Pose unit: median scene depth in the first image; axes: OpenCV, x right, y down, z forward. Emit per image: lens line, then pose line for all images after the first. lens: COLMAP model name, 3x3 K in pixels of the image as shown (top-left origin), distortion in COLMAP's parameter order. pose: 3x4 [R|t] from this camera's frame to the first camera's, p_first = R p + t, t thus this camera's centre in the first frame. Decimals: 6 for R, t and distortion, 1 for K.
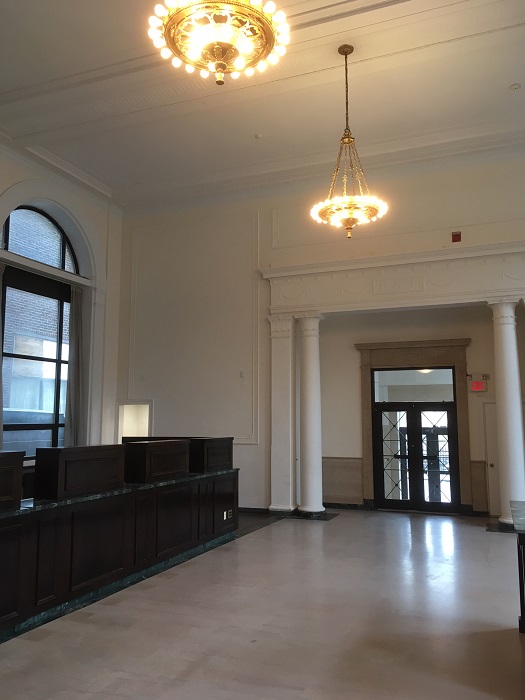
lens RADIAL K [[589.2, 0, 265.4], [0, 589.2, 349.6], [0, 0, 1]] dist [0.067199, -0.046460]
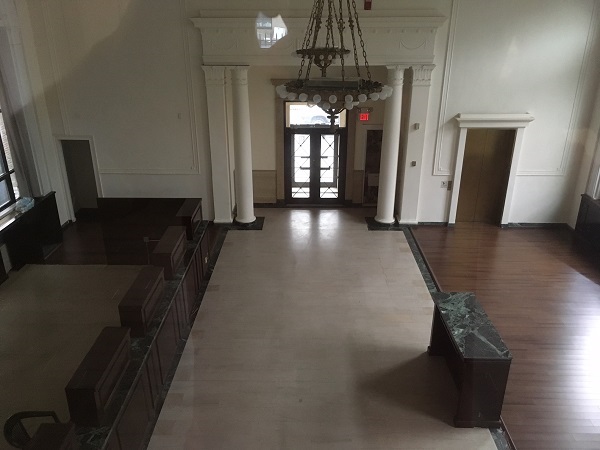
lens RADIAL K [[505.0, 0, 301.3], [0, 505.0, 223.3], [0, 0, 1]] dist [0.067199, -0.046460]
pose [[0.934349, -0.133207, 0.330527, -0.175913], [-0.046777, 0.873640, 0.484320, -0.269122], [-0.353276, -0.467985, 0.810053, 0.024124]]
